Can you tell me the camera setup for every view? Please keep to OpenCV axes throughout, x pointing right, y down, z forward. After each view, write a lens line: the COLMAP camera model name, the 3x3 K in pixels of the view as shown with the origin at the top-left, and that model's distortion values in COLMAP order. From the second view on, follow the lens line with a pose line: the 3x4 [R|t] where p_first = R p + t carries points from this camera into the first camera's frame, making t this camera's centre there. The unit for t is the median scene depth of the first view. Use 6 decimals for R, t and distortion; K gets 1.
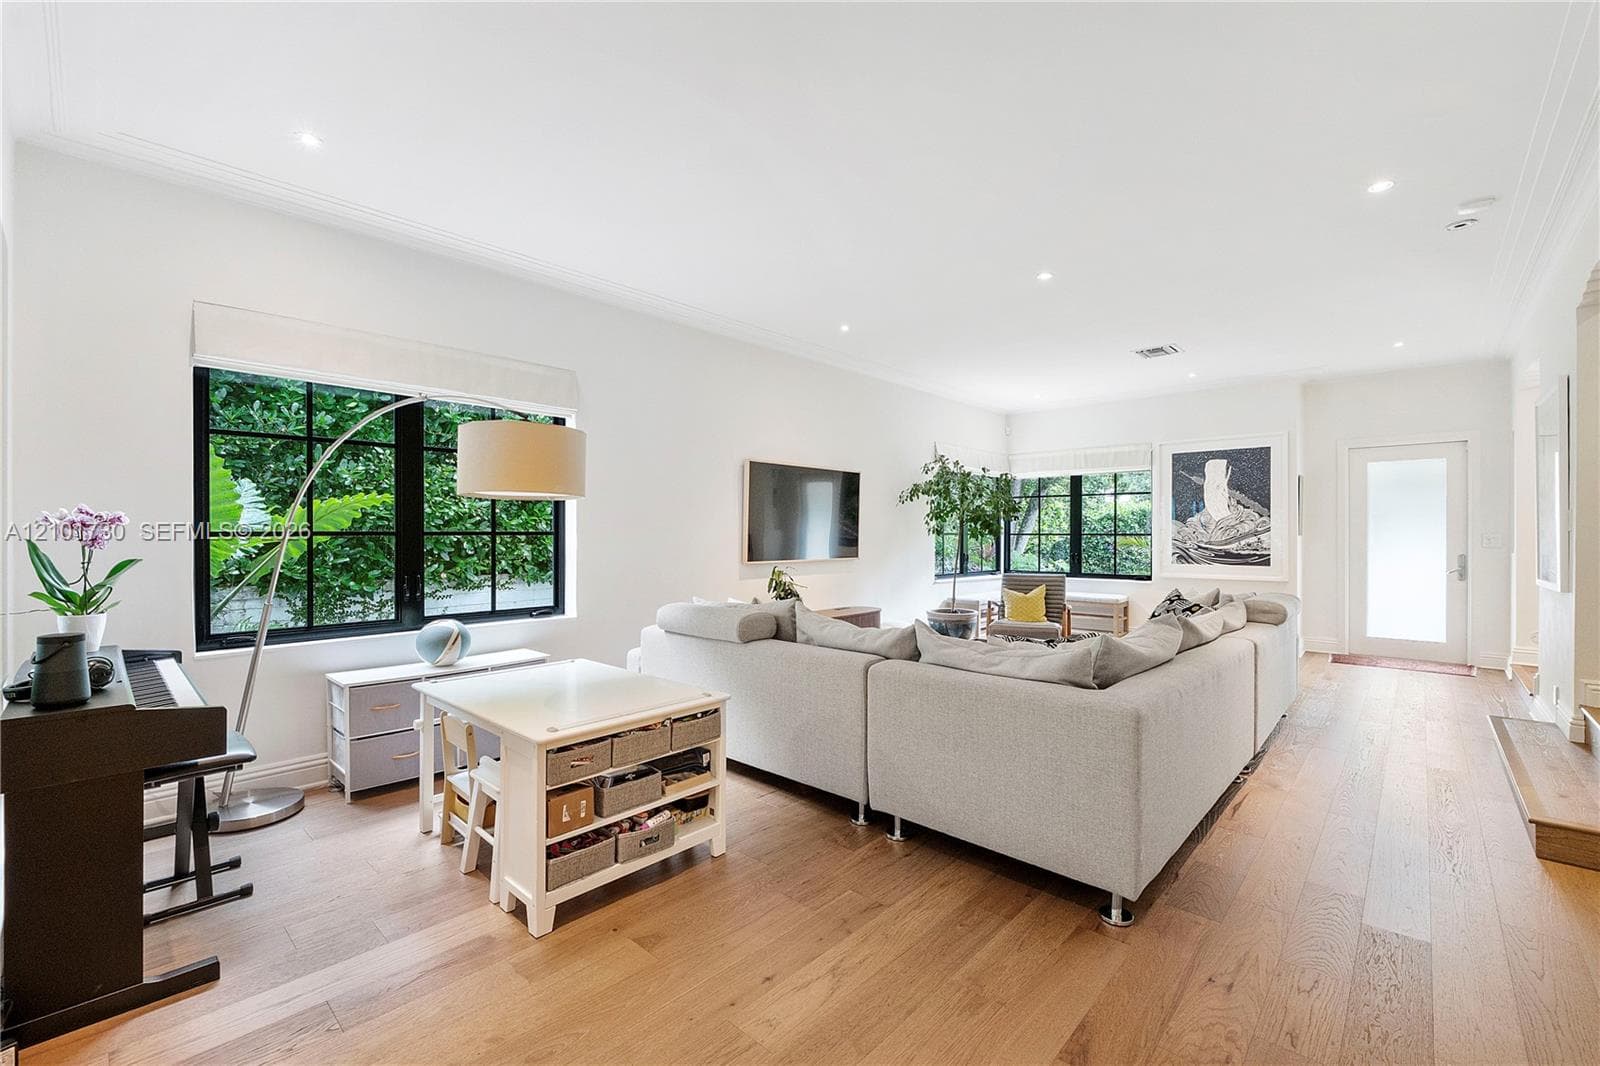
lens RADIAL K [[685.4, 0, 801.0], [0, 685.4, 534.3], [0, 0, 1]] dist [-0.001967, -0.000360]
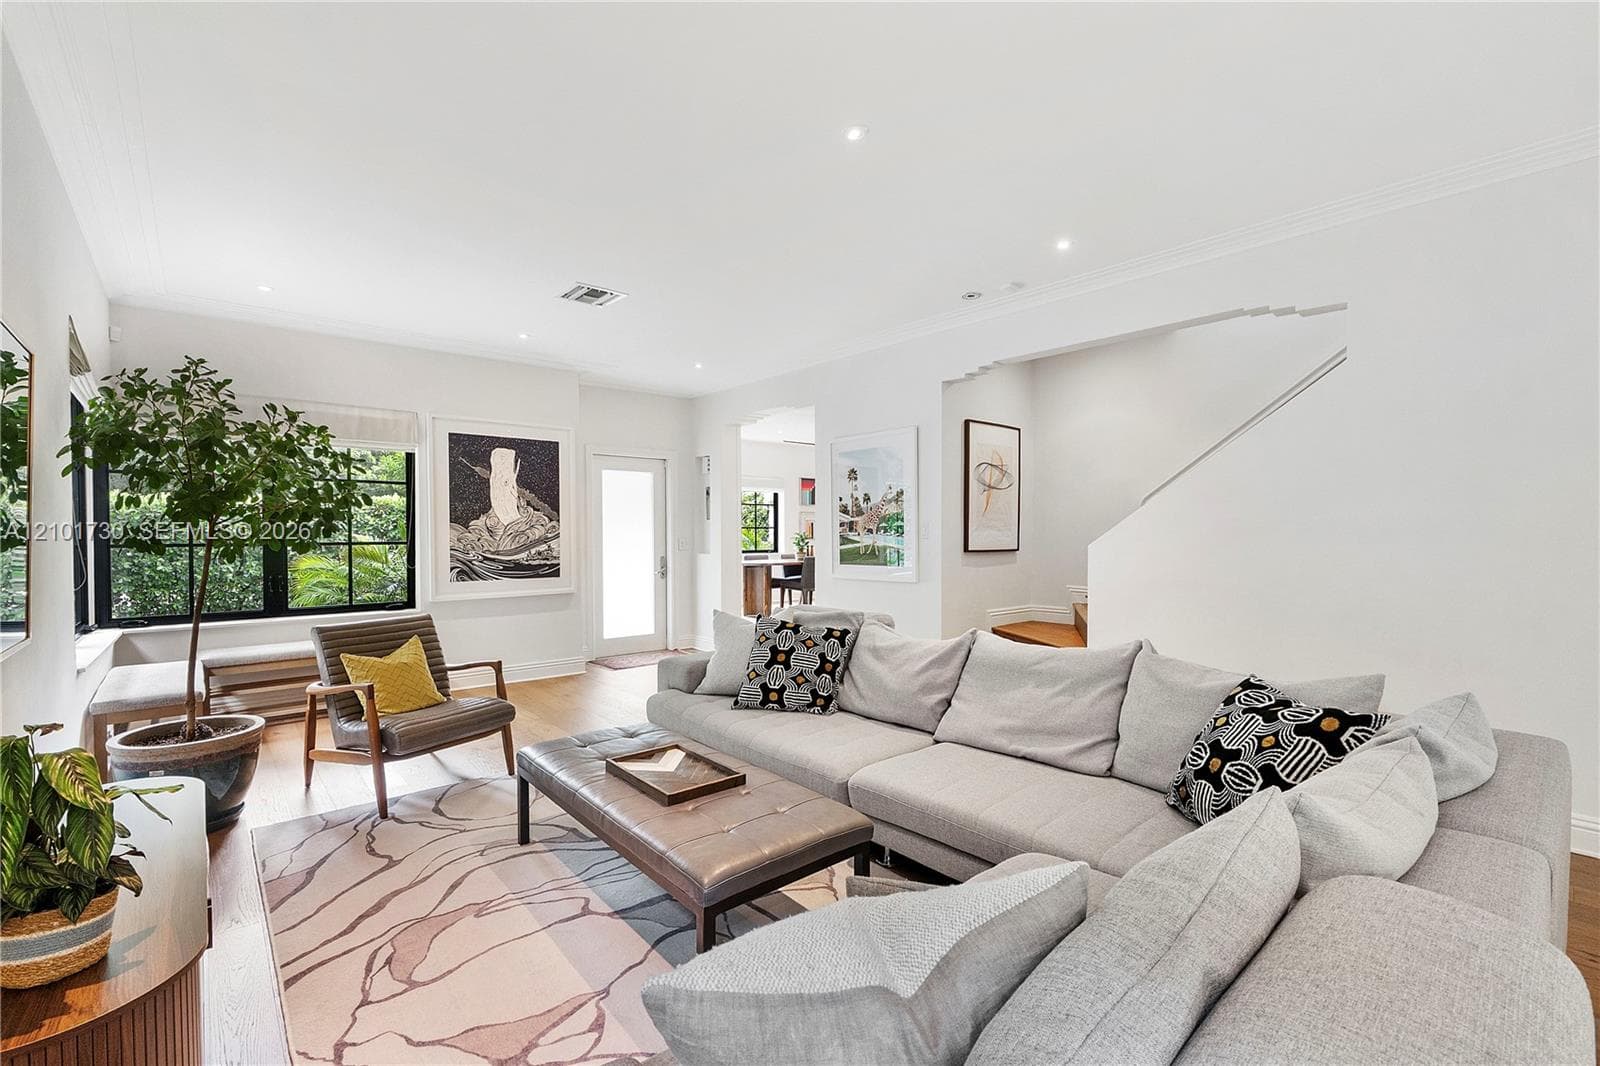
lens RADIAL K [[685.4, 0, 795.3], [0, 685.4, 539.4], [0, 0, 1]] dist [-0.001967, -0.000360]
pose [[0.116167, -0.010157, 0.993178, -0.154775], [0.005457, 0.999939, 0.009588, -0.008745], [-0.993215, 0.004306, 0.116215, 0.577158]]
